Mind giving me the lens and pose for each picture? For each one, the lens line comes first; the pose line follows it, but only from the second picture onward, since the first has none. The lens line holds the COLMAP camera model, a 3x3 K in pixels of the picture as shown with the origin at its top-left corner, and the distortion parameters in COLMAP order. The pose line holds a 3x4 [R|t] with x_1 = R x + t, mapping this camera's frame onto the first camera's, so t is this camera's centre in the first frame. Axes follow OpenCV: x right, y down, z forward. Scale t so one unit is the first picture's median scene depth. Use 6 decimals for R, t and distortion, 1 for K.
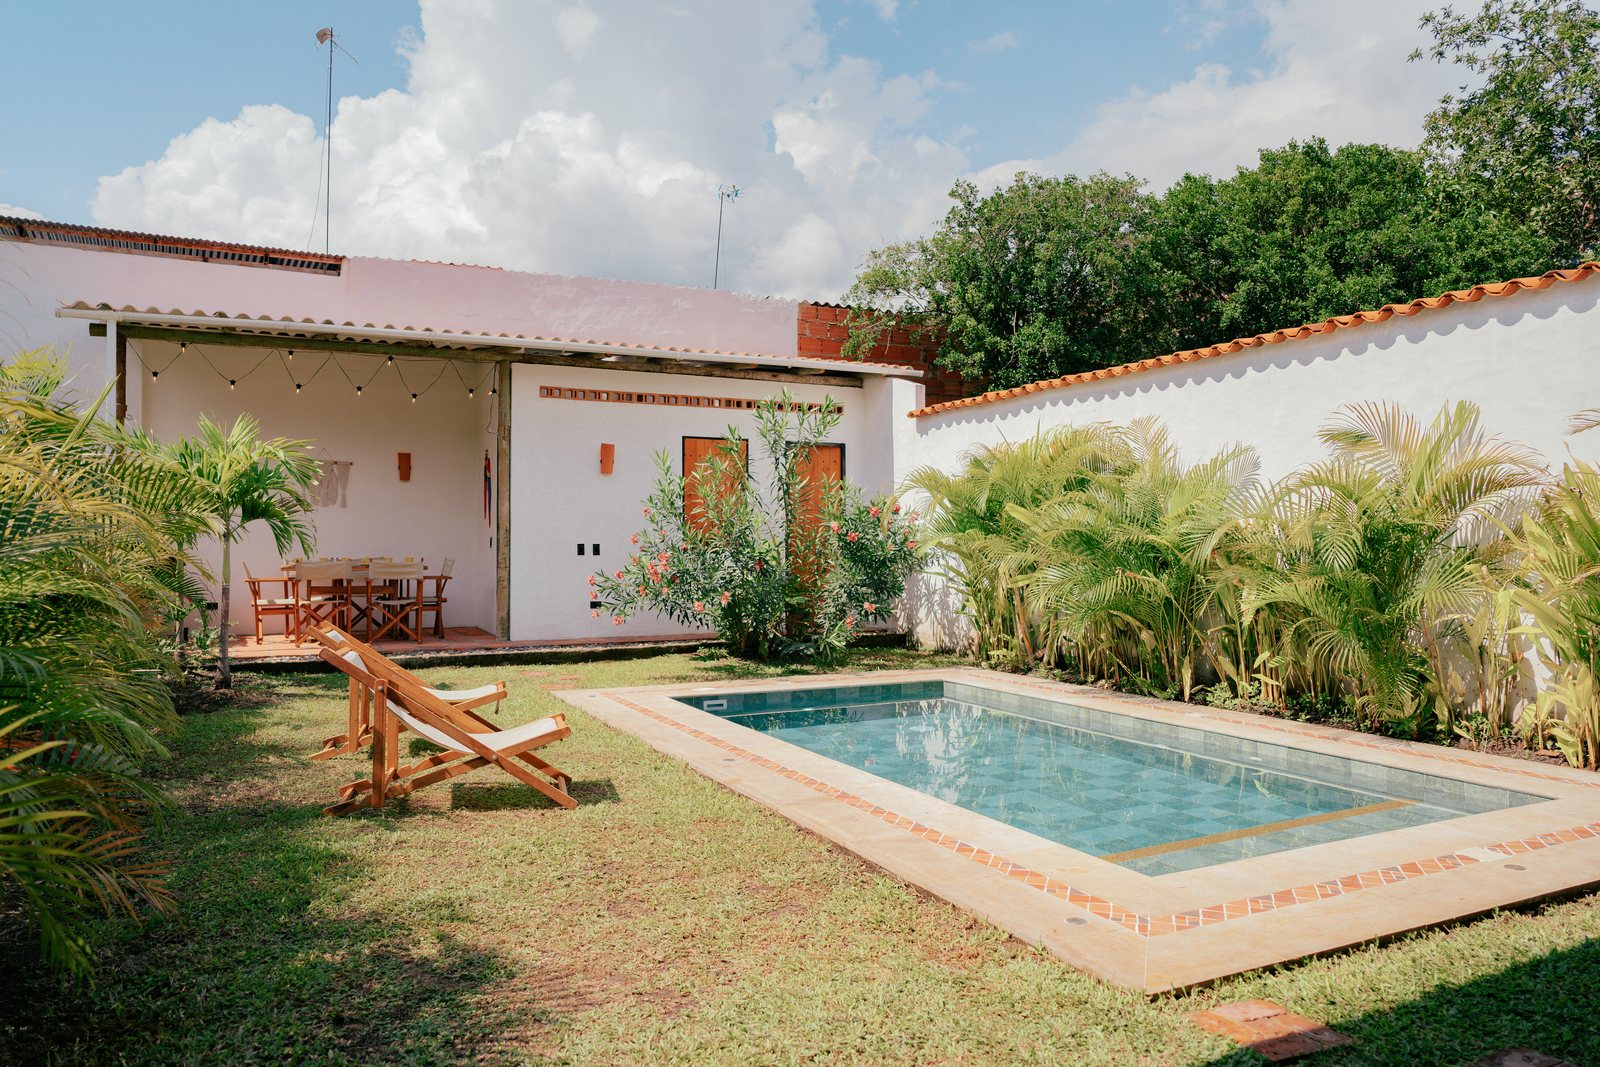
lens RADIAL K [[1094.9, 0, 800.0], [0, 1094.9, 533.5], [0, 0, 1]] dist [-0.048233, 0.040462]
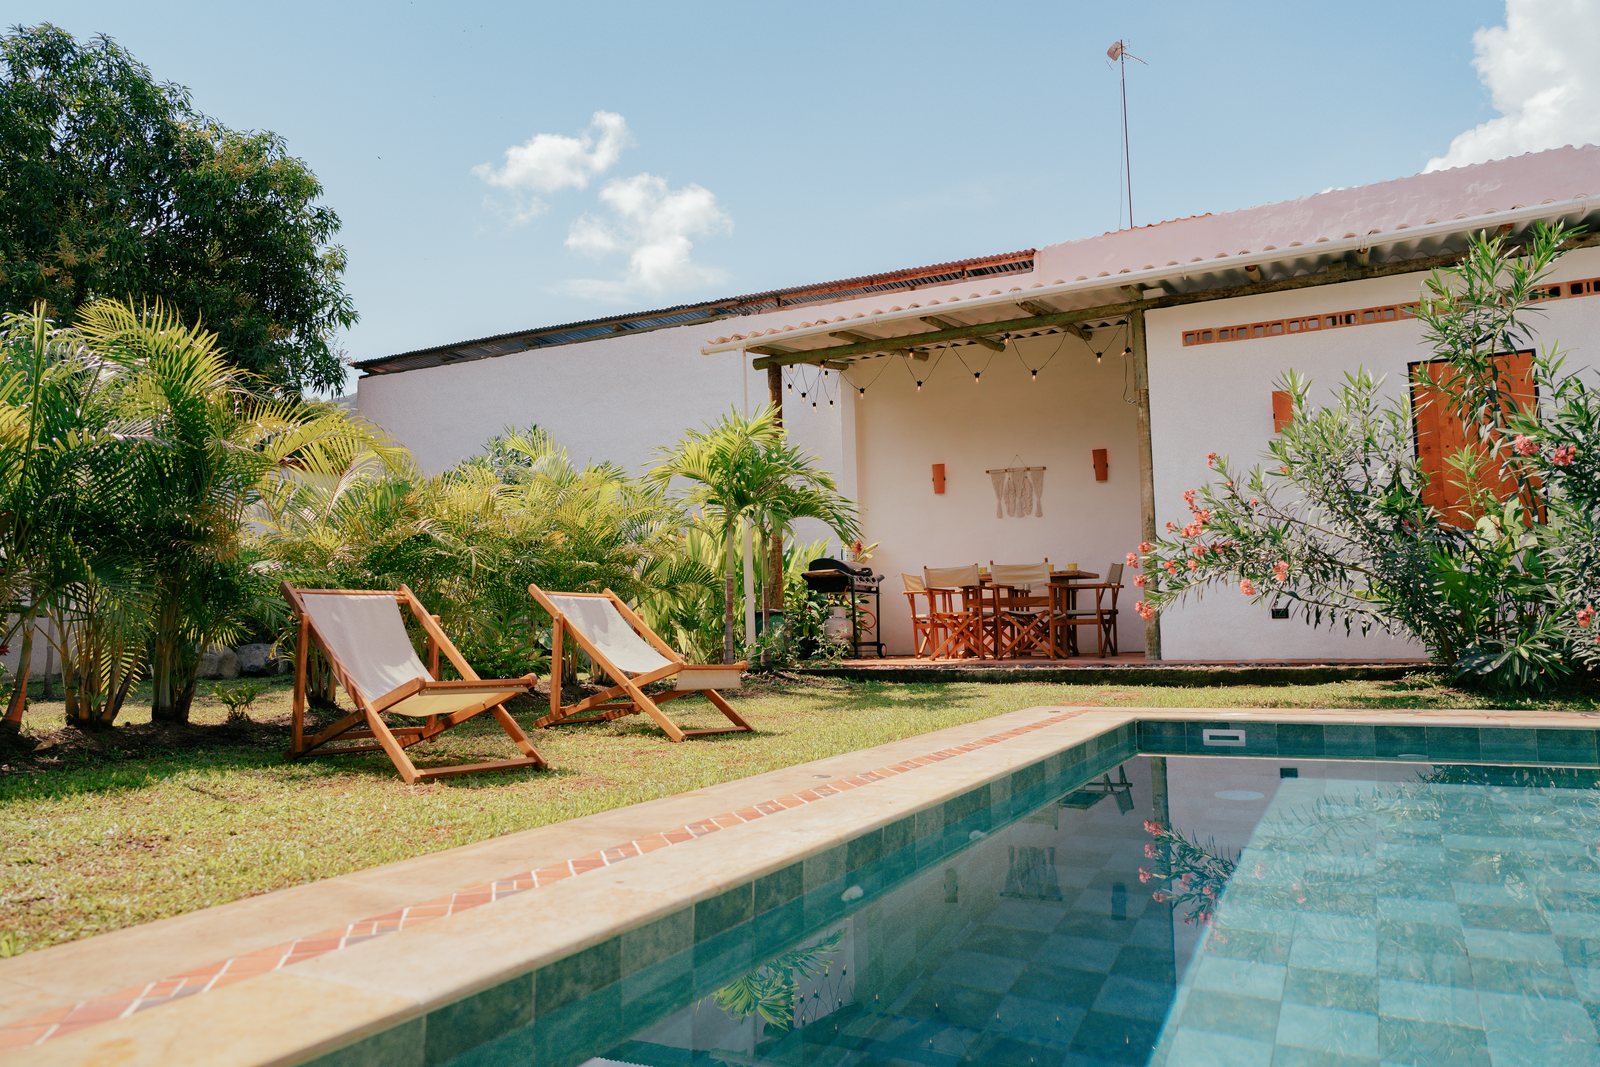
lens RADIAL K [[1094.9, 0, 800.0], [0, 1094.9, 533.5], [0, 0, 1]] dist [-0.048233, 0.040462]
pose [[0.582104, -0.081846, -0.808984, 0.221136], [0.027316, 0.996328, -0.081144, 0.064143], [0.812655, 0.025136, 0.582202, 0.332340]]
